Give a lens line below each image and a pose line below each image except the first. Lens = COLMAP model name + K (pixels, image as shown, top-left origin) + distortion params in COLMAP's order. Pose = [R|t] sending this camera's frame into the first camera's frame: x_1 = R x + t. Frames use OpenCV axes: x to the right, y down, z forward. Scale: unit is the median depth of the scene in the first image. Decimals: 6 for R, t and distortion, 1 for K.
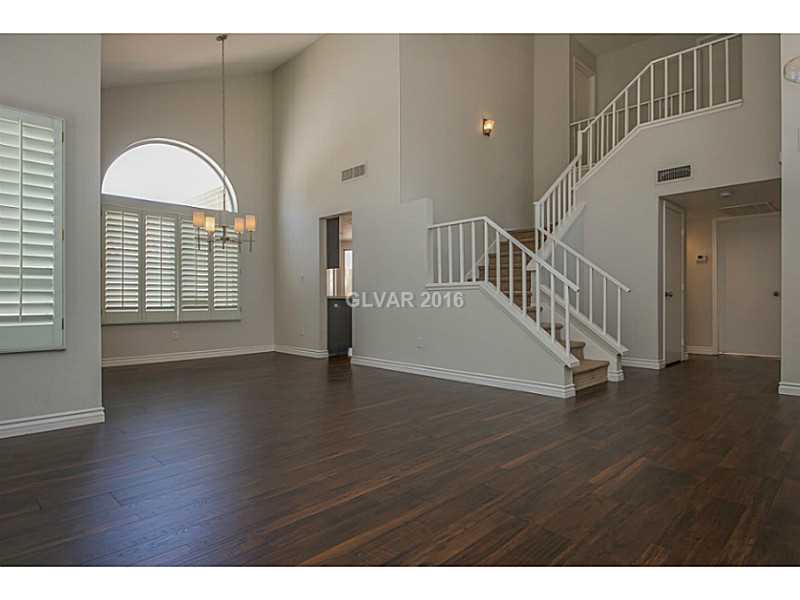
lens RADIAL K [[435.4, 0, 403.2], [0, 435.4, 300.6], [0, 0, 1]] dist [0.015037, -0.001708]
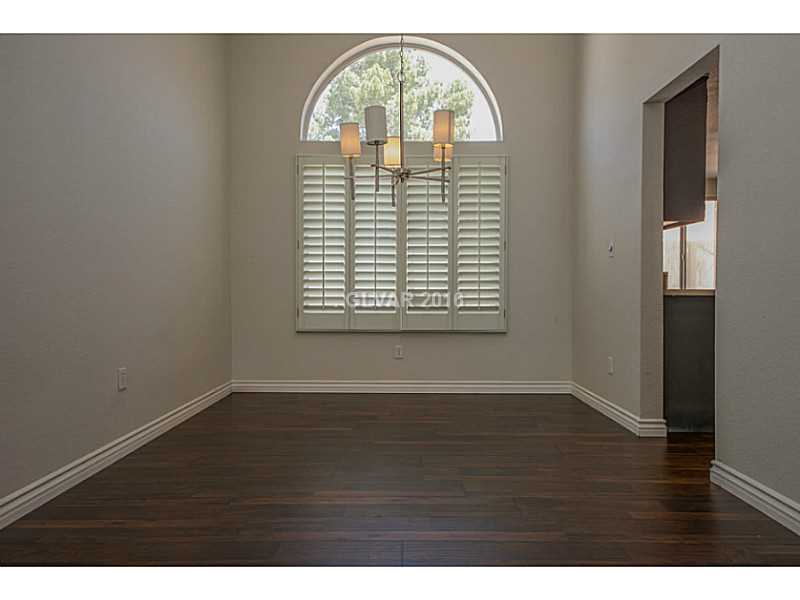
lens RADIAL K [[512.7, 0, 399.2], [0, 512.7, 300.0], [0, 0, 1]] dist [0.038037, 0.002725]
pose [[0.699752, 0.012349, -0.714279, 0.003320], [-0.004296, 0.999905, 0.013079, -0.005480], [0.714373, -0.006083, 0.699739, 0.507365]]
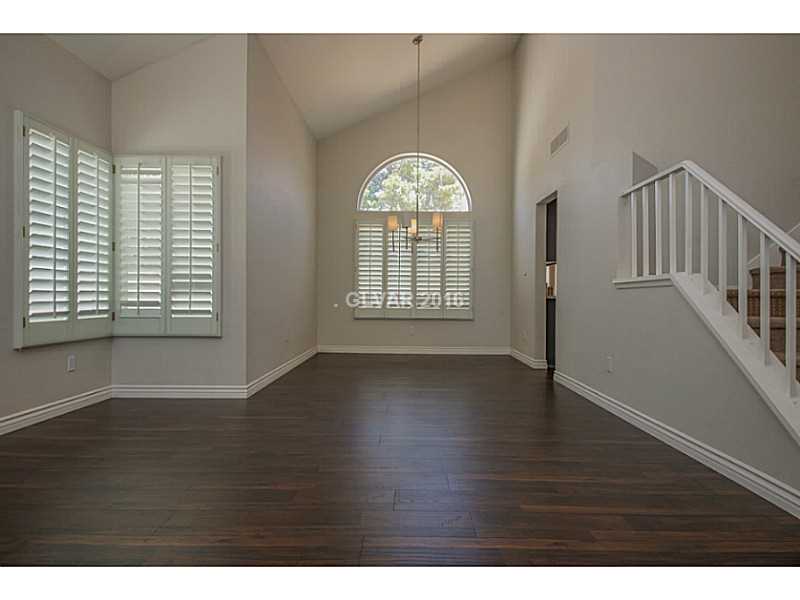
lens RADIAL K [[435.4, 0, 407.6], [0, 435.4, 297.9], [0, 0, 1]] dist [0.015037, -0.001708]
pose [[0.710017, 0.007605, -0.704143, 0.244002], [-0.010512, 0.999945, 0.000199, -0.004039], [0.704106, 0.007261, 0.710058, 0.231573]]
